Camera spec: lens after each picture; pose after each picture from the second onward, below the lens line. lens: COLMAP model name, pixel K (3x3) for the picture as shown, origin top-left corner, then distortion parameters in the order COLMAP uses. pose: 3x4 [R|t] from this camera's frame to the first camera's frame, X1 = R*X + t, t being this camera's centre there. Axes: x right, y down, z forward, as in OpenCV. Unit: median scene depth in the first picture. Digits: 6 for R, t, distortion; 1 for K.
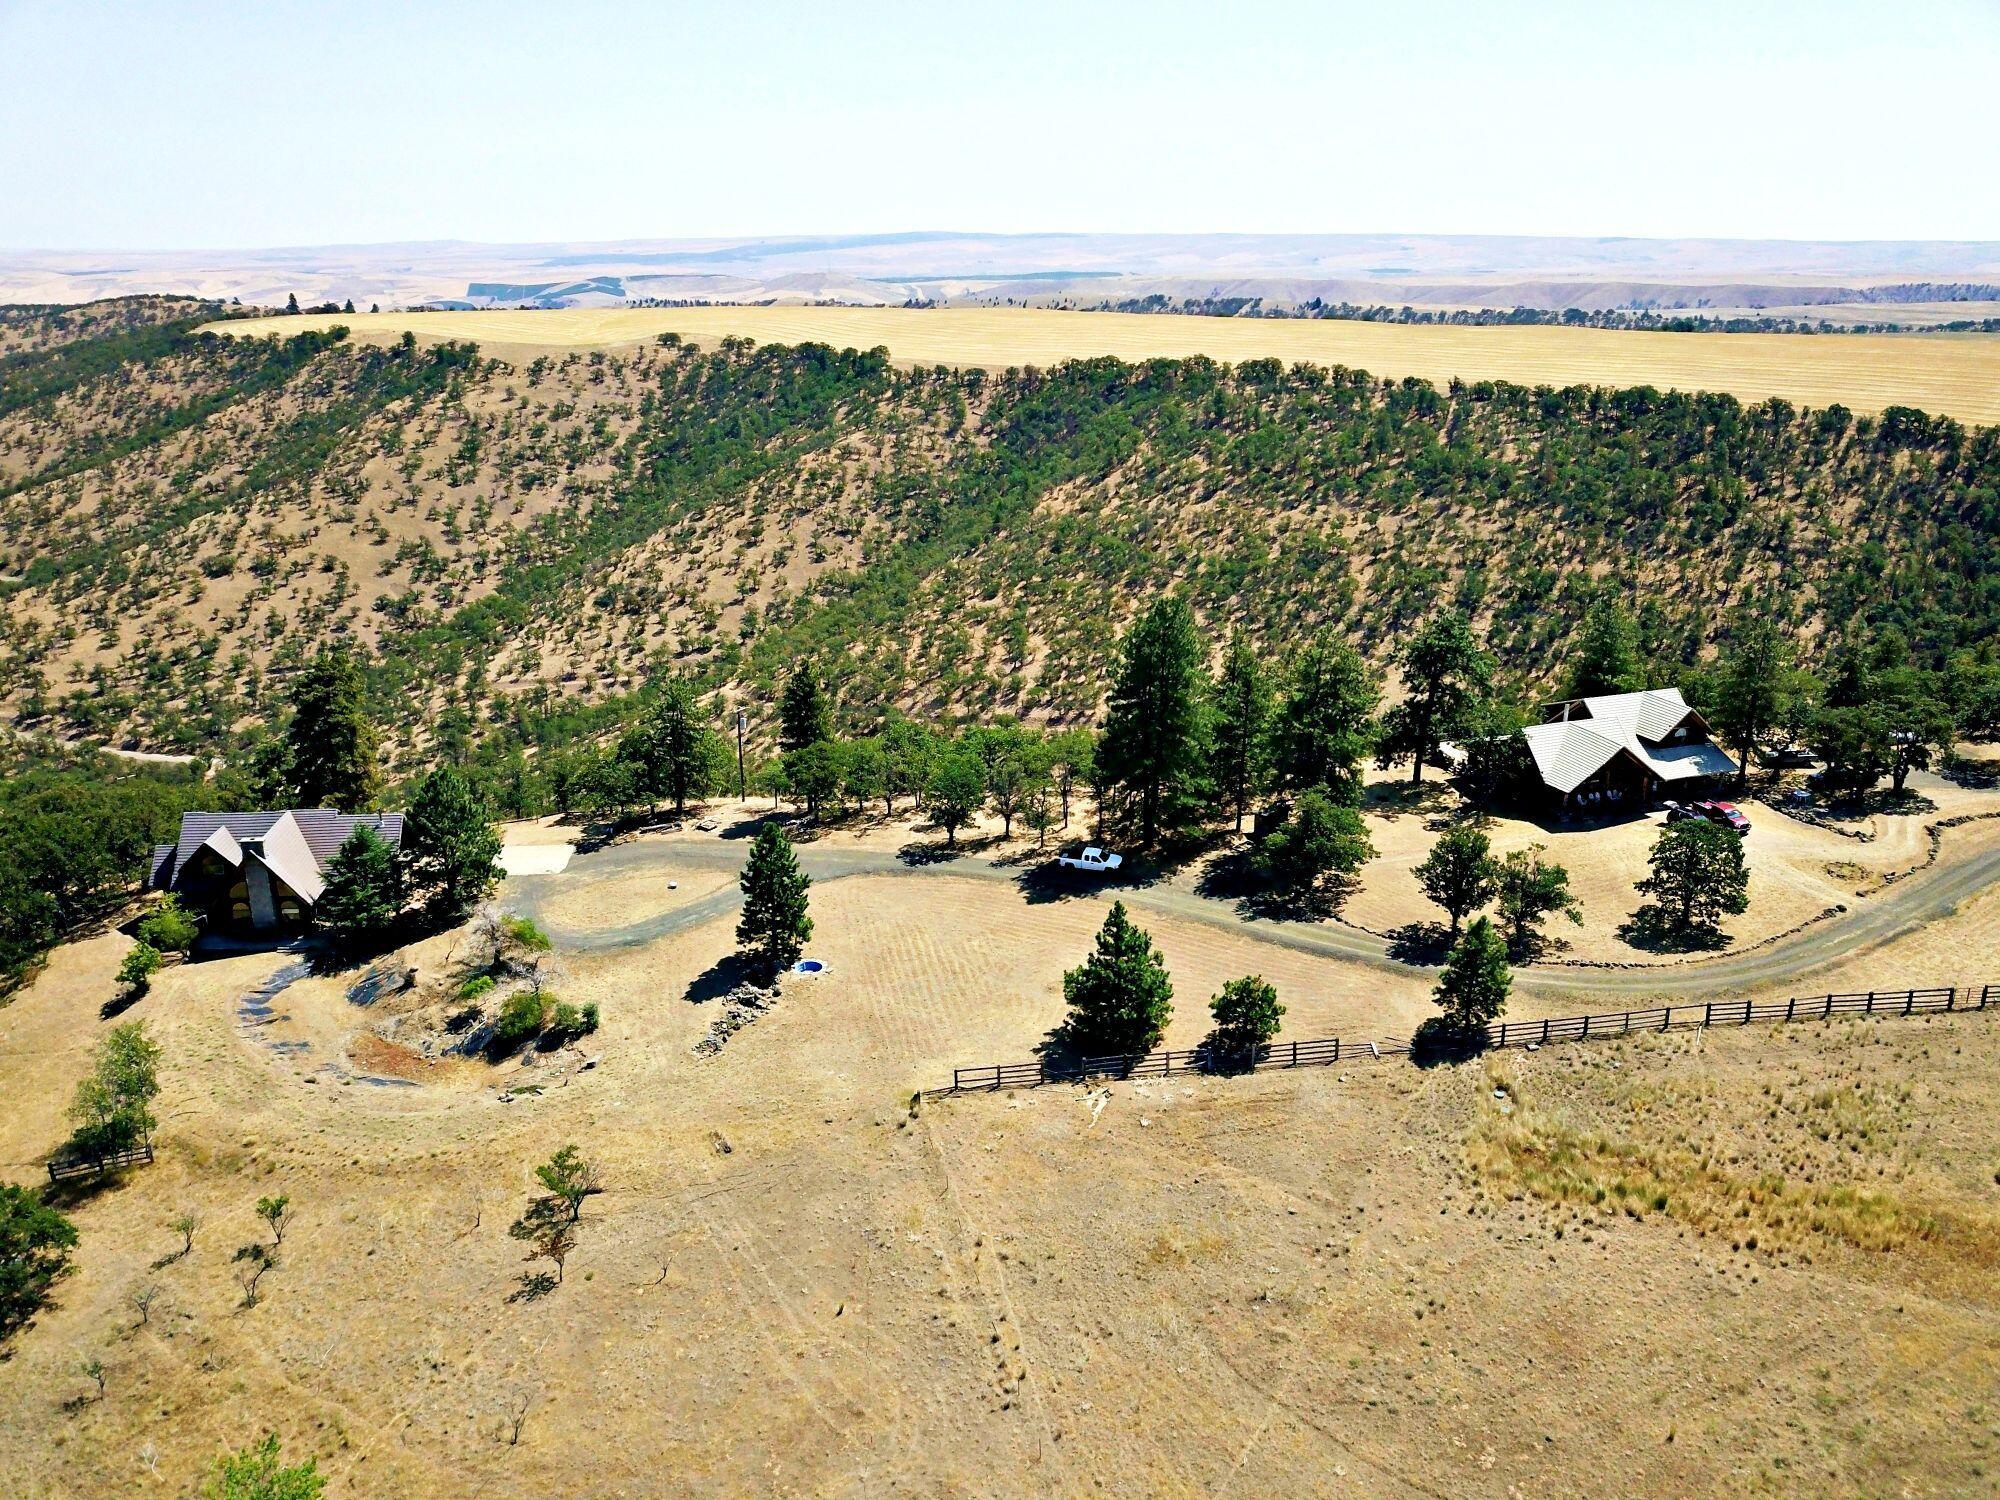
lens RADIAL K [[1535.9, 0, 1027.4], [0, 1535.9, 756.5], [0, 0, 1]] dist [-0.002996, 0.002973]
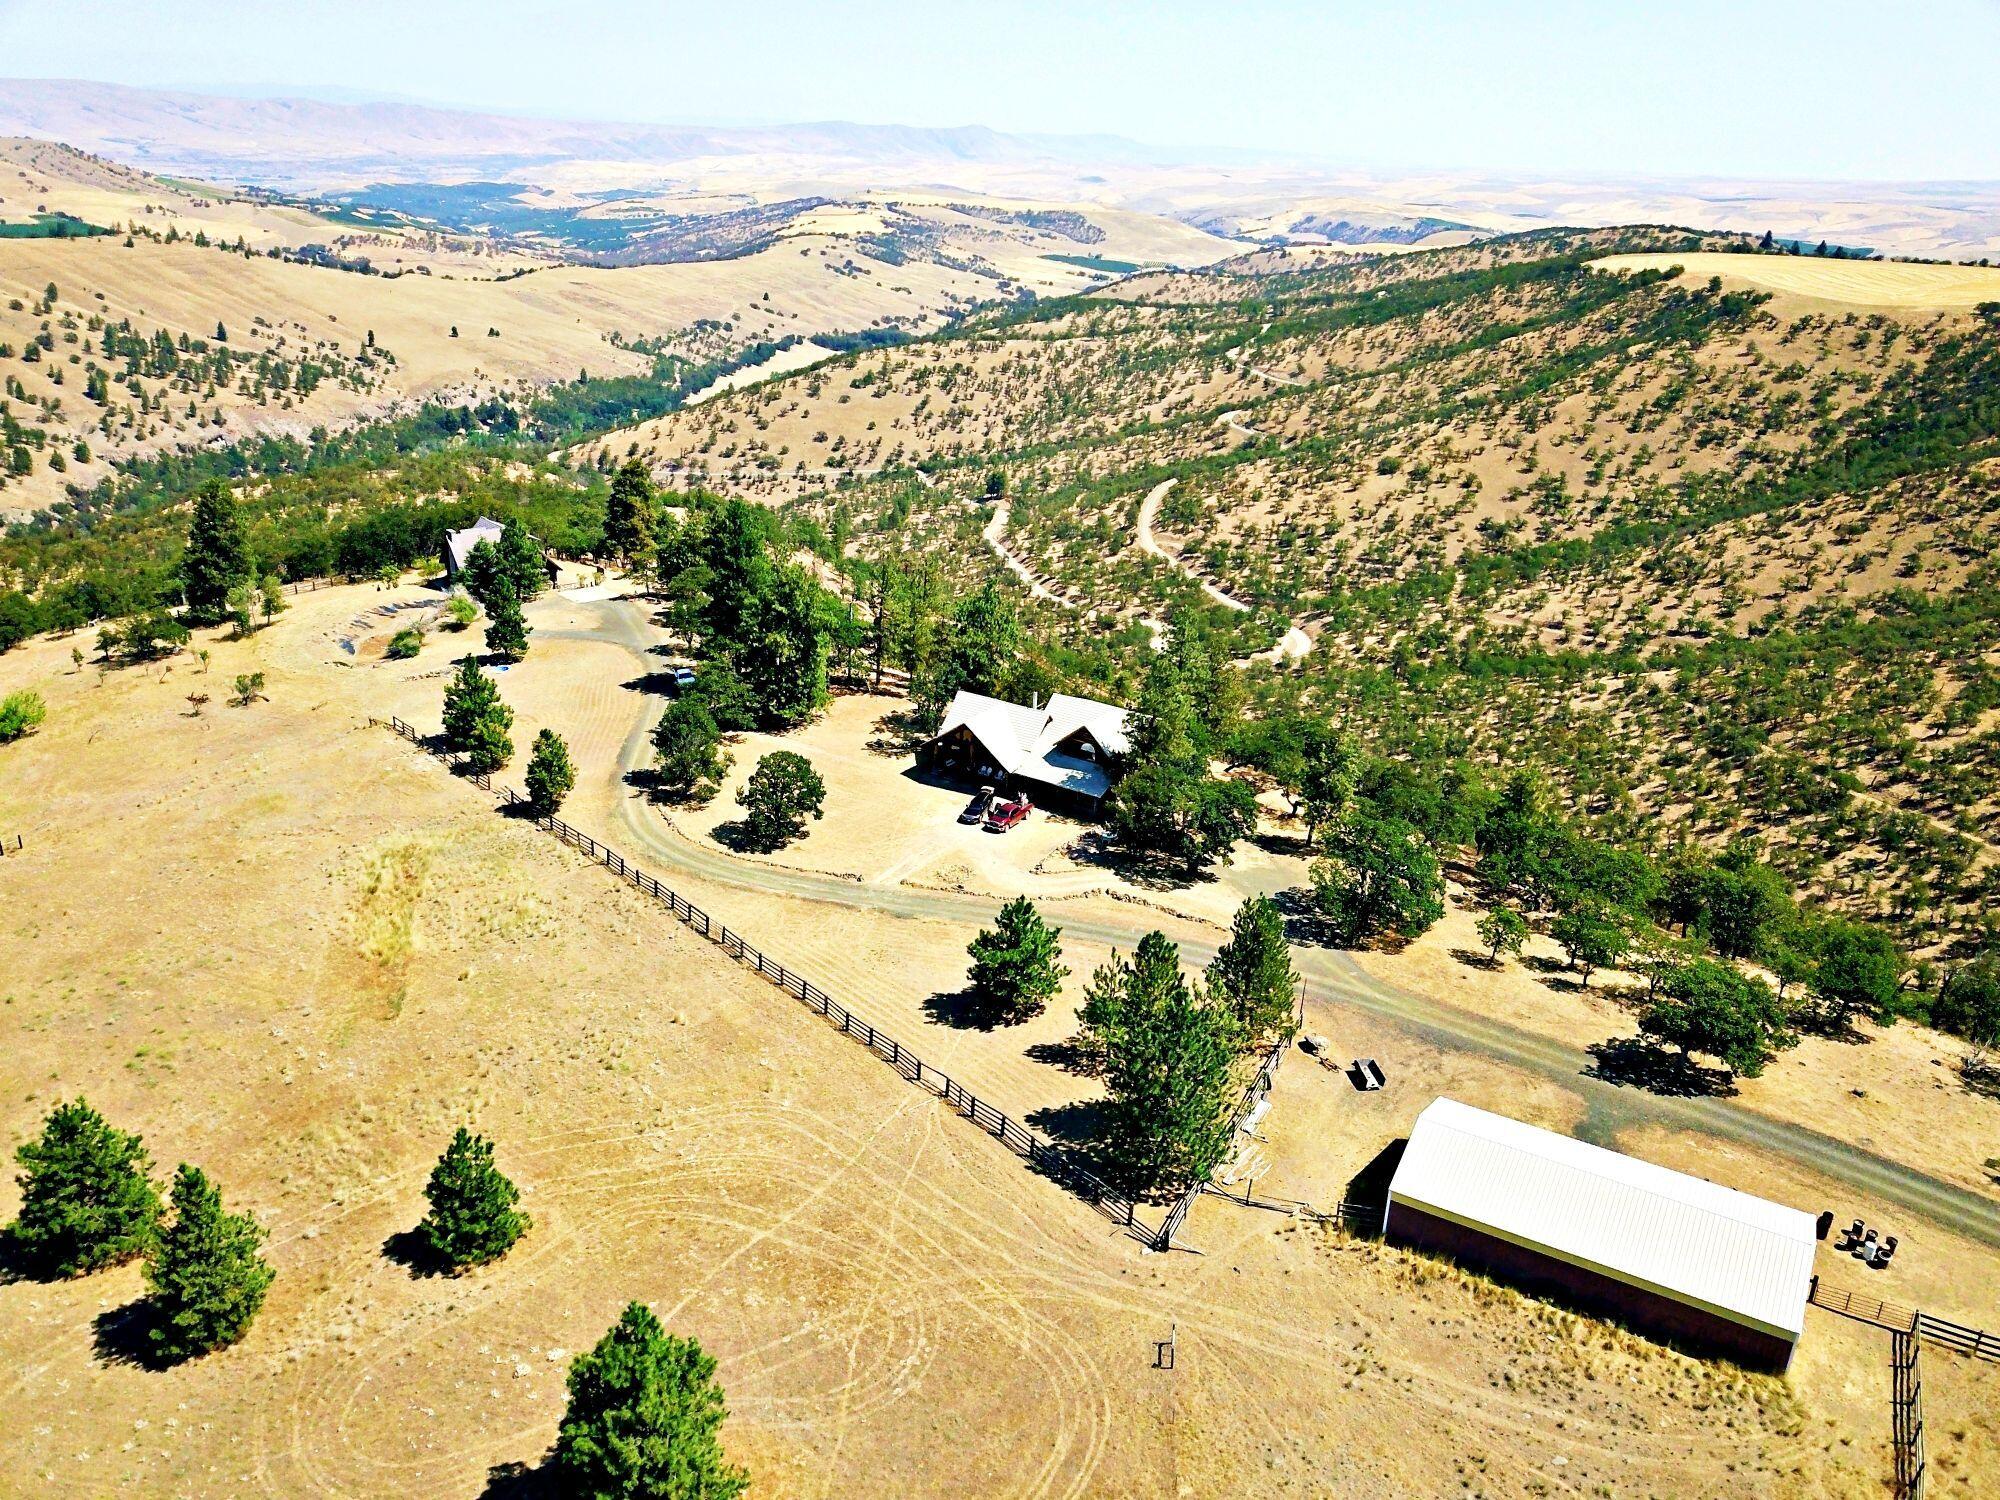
lens RADIAL K [[1535.9, 0, 987.4], [0, 1535.9, 773.8], [0, 0, 1]] dist [-0.002996, 0.002973]
pose [[0.572849, 0.321456, -0.753996, 0.219580], [-0.282667, 0.940933, 0.186398, -0.032094], [0.769379, 0.106352, 0.629878, 0.057774]]
